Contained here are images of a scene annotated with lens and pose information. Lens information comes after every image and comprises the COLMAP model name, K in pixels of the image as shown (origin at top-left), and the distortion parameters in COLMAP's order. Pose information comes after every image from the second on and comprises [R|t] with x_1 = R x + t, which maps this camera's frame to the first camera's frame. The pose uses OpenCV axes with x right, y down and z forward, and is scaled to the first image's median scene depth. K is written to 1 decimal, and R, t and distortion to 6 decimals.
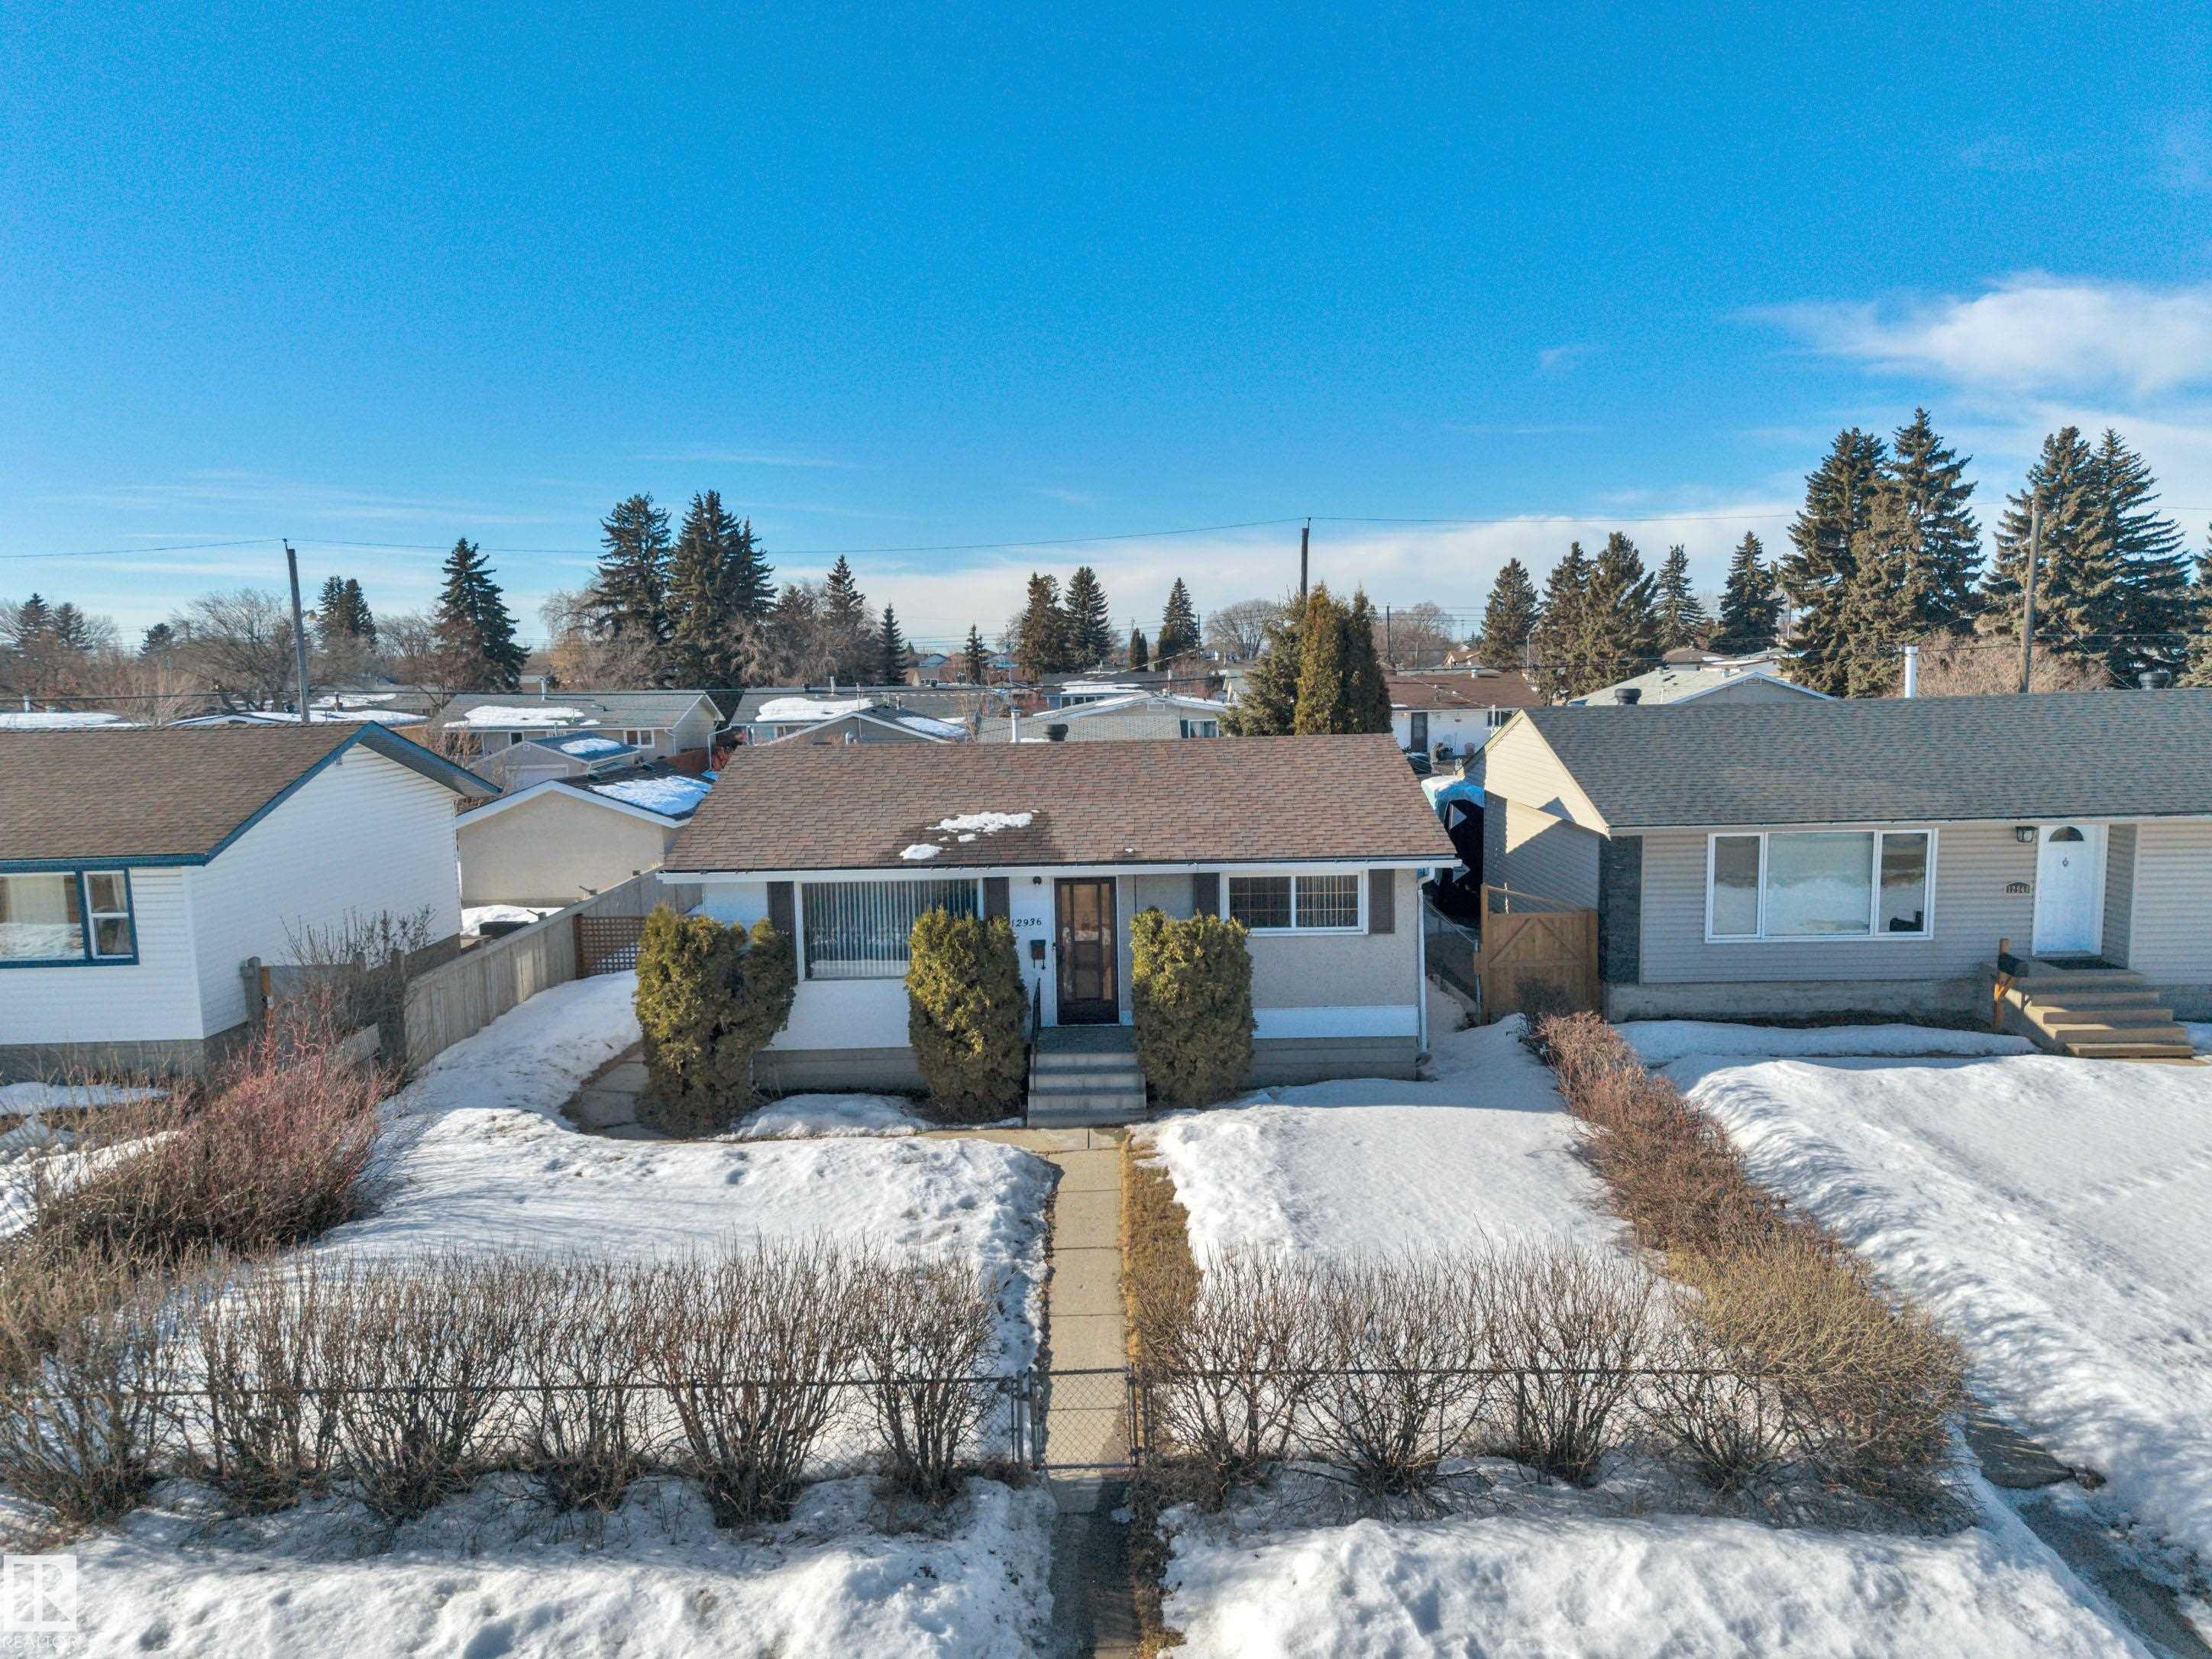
lens RADIAL K [[1469.4, 0, 1111.1], [0, 1469.4, 837.6], [0, 0, 1]] dist [0.077786, -0.056527]
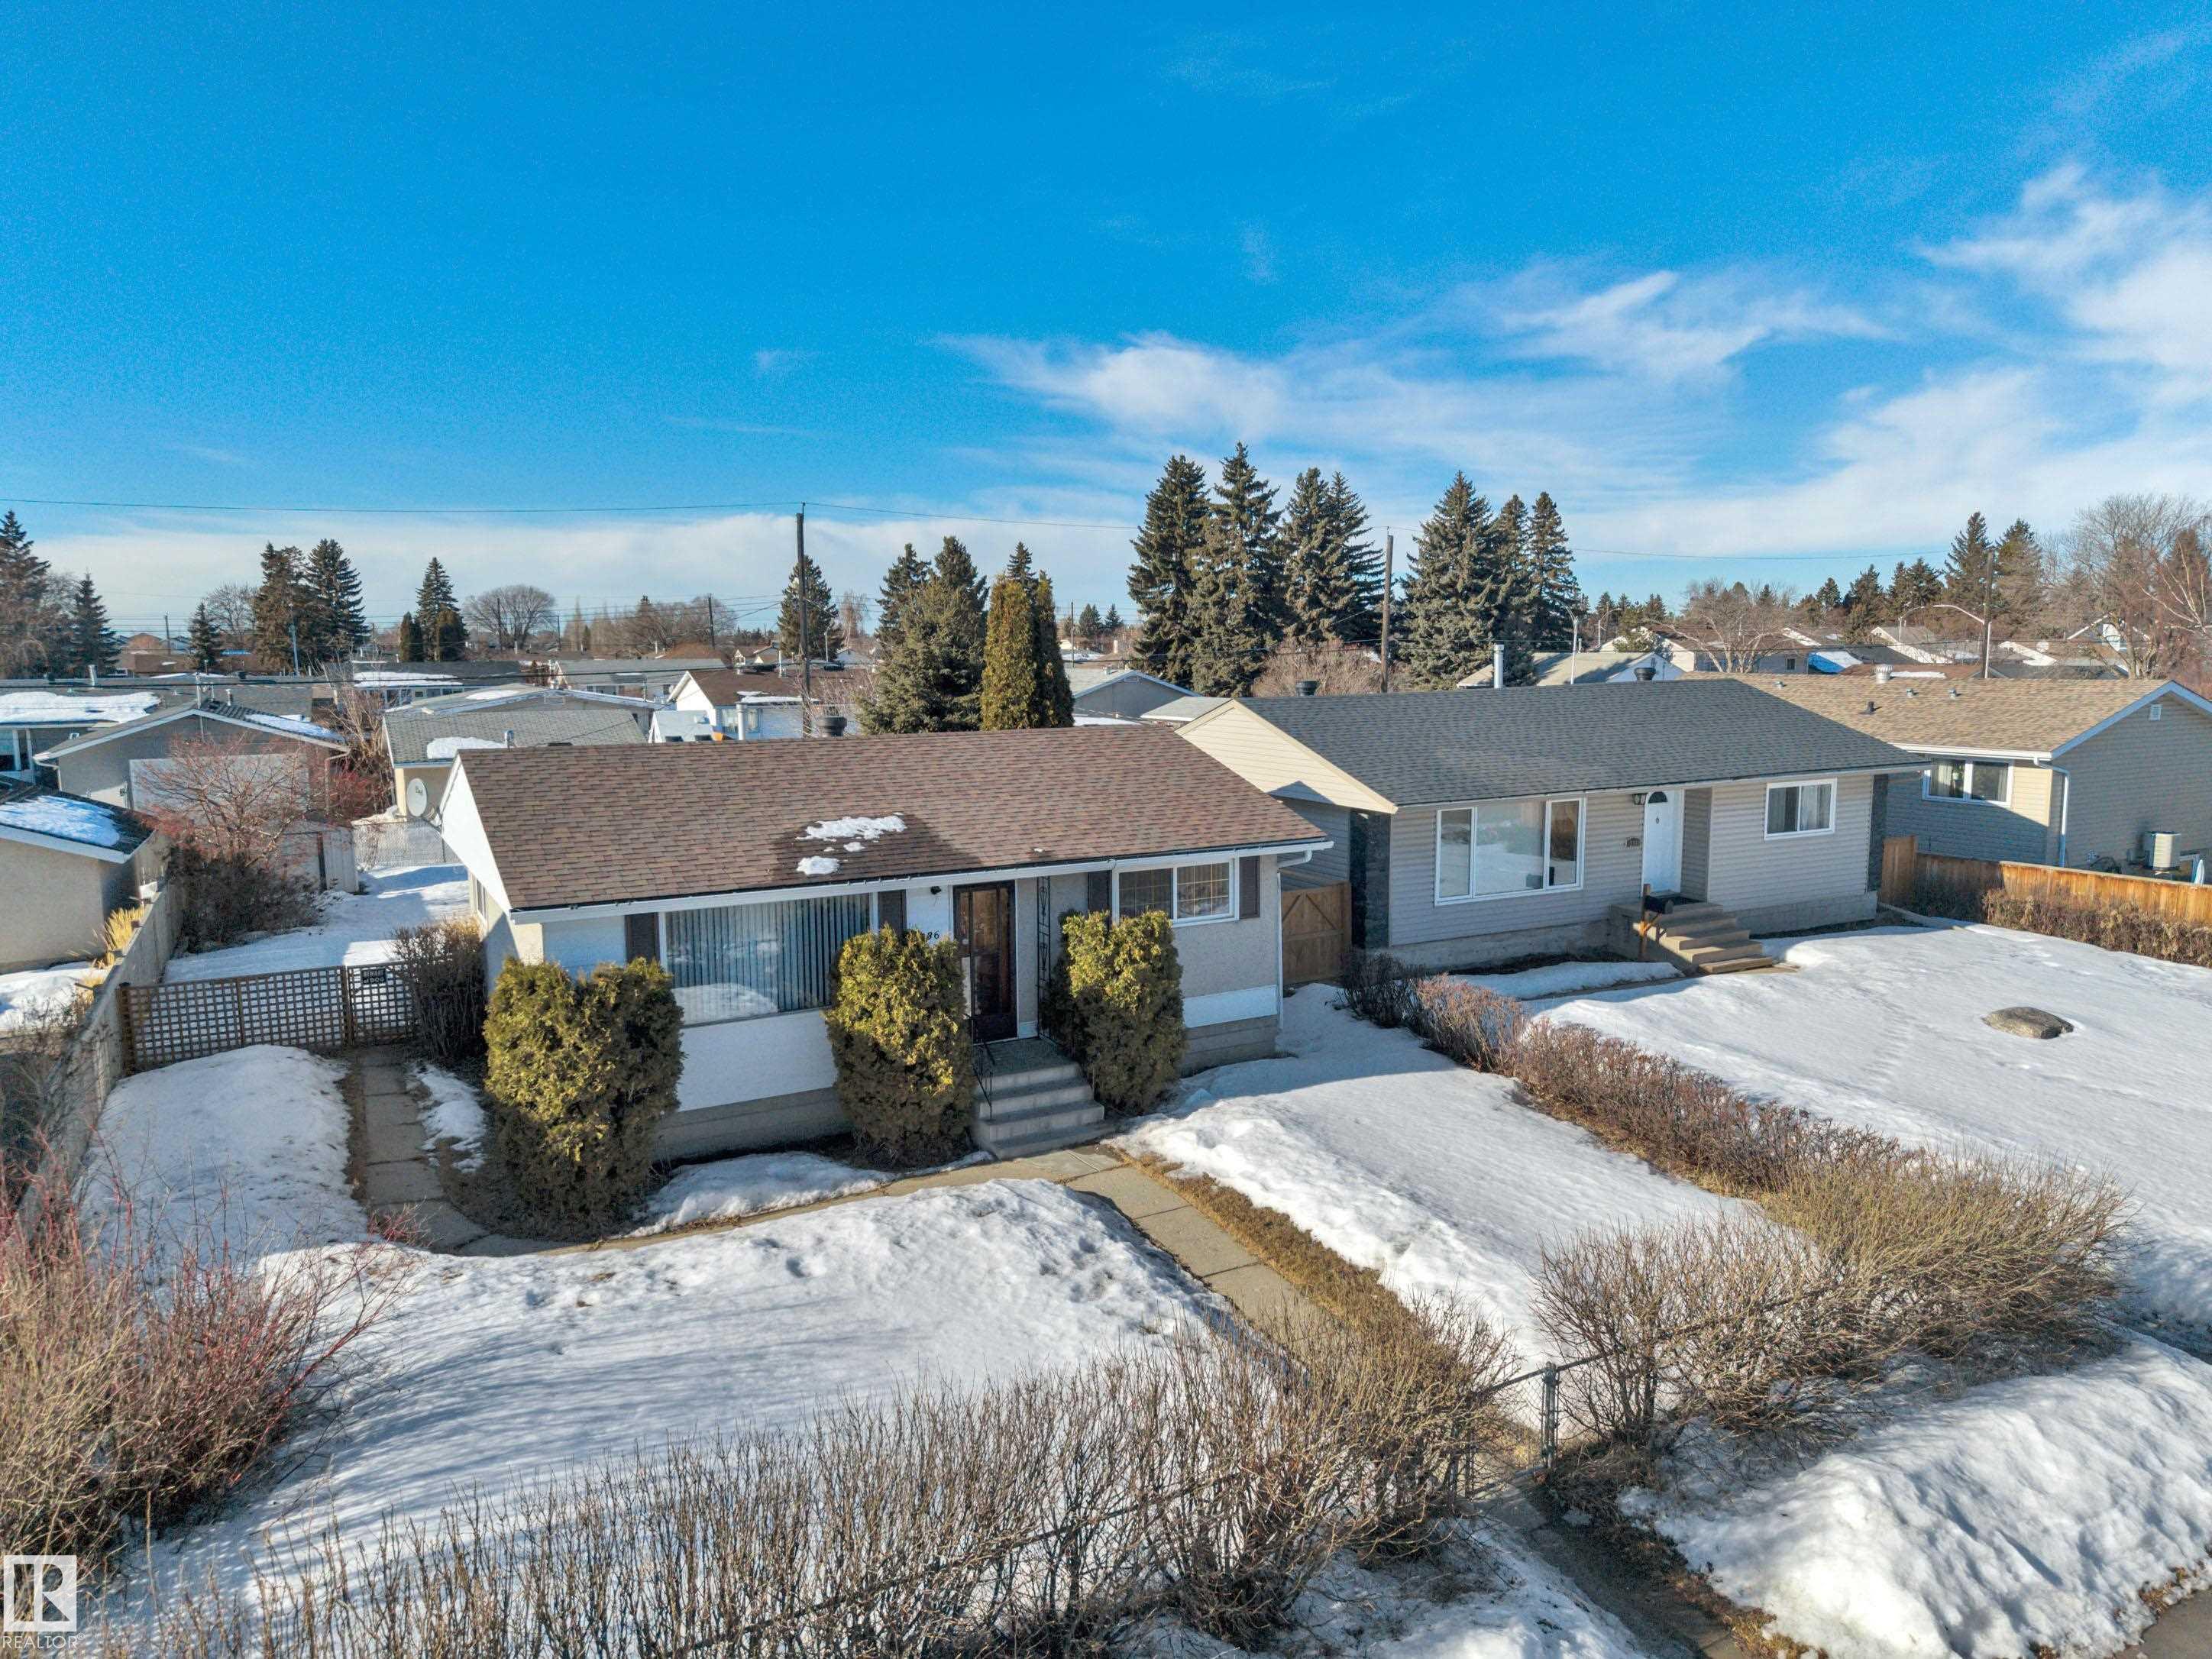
lens RADIAL K [[1469.4, 0, 1111.1], [0, 1469.4, 837.6], [0, 0, 1]] dist [0.077786, -0.056527]
pose [[0.878668, -0.050679, 0.474735, -0.382231], [0.049460, 0.998662, 0.015066, -0.010994], [-0.474864, 0.010243, 0.880000, 0.150669]]
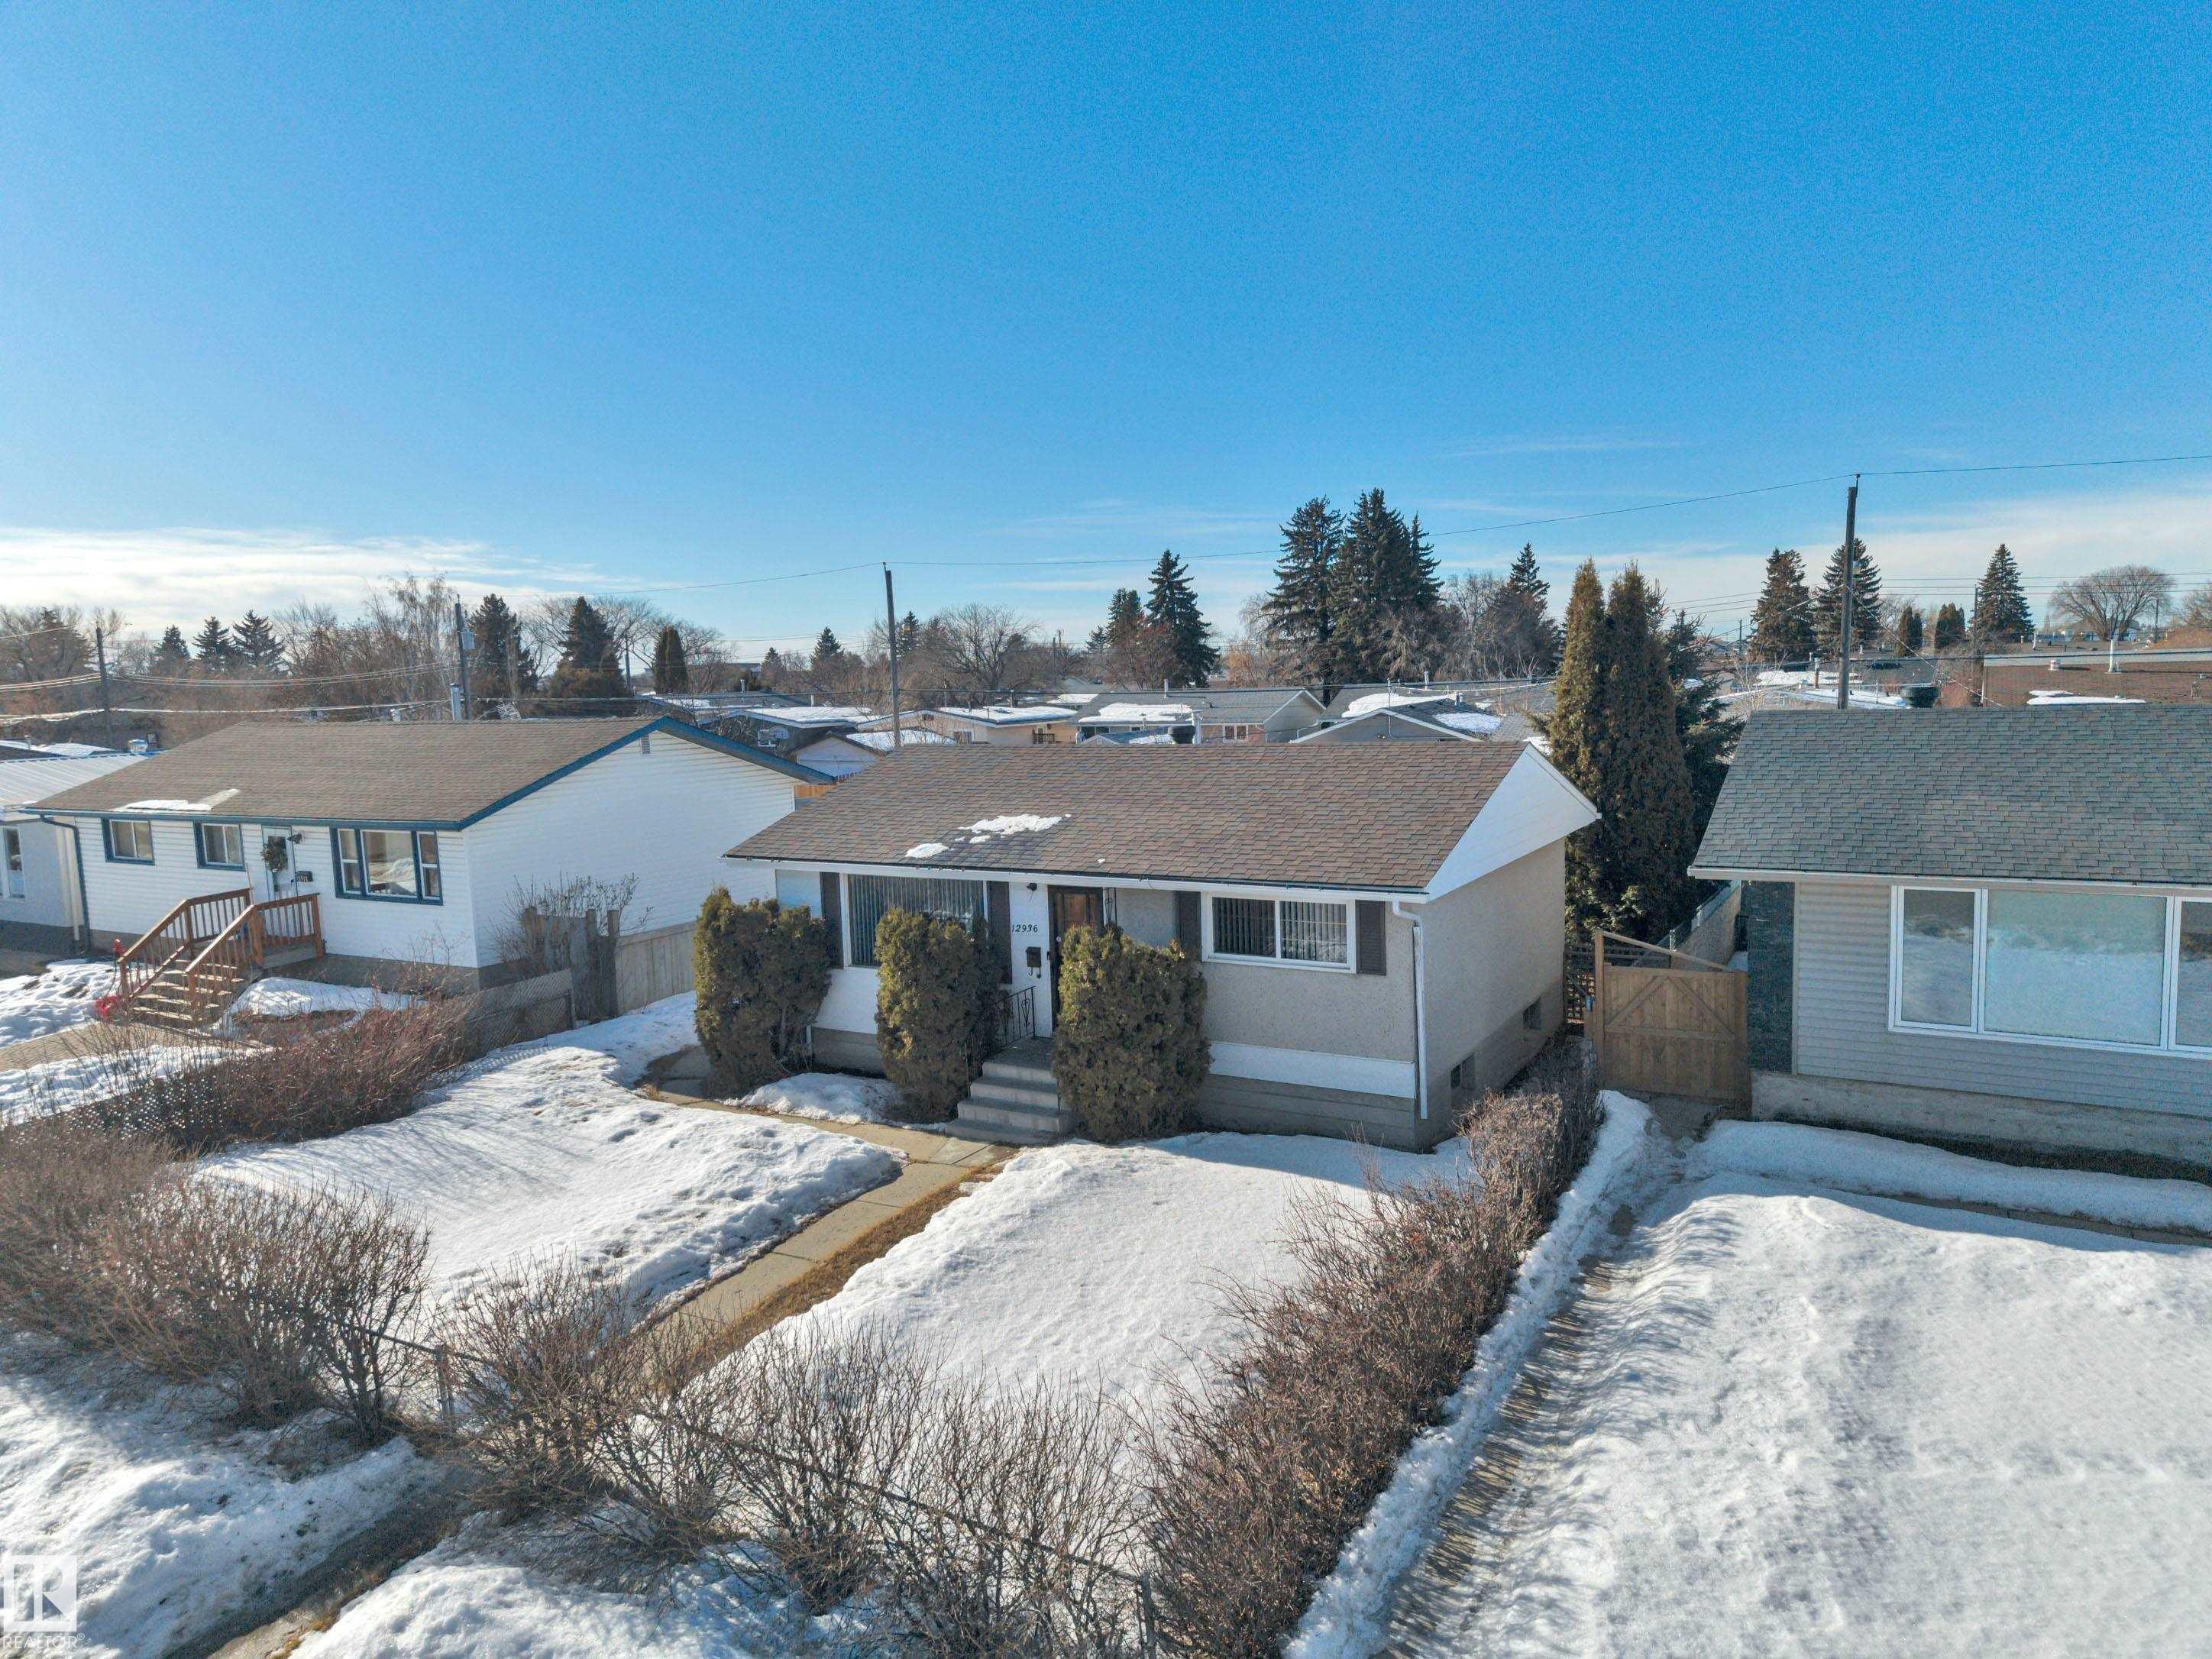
lens RADIAL K [[1469.4, 0, 1111.1], [0, 1469.4, 837.6], [0, 0, 1]] dist [0.077786, -0.056527]
pose [[0.866164, 0.048921, -0.497360, 0.478212], [-0.046842, 0.998763, 0.016664, -0.022053], [0.497561, 0.008864, 0.867384, 0.176697]]
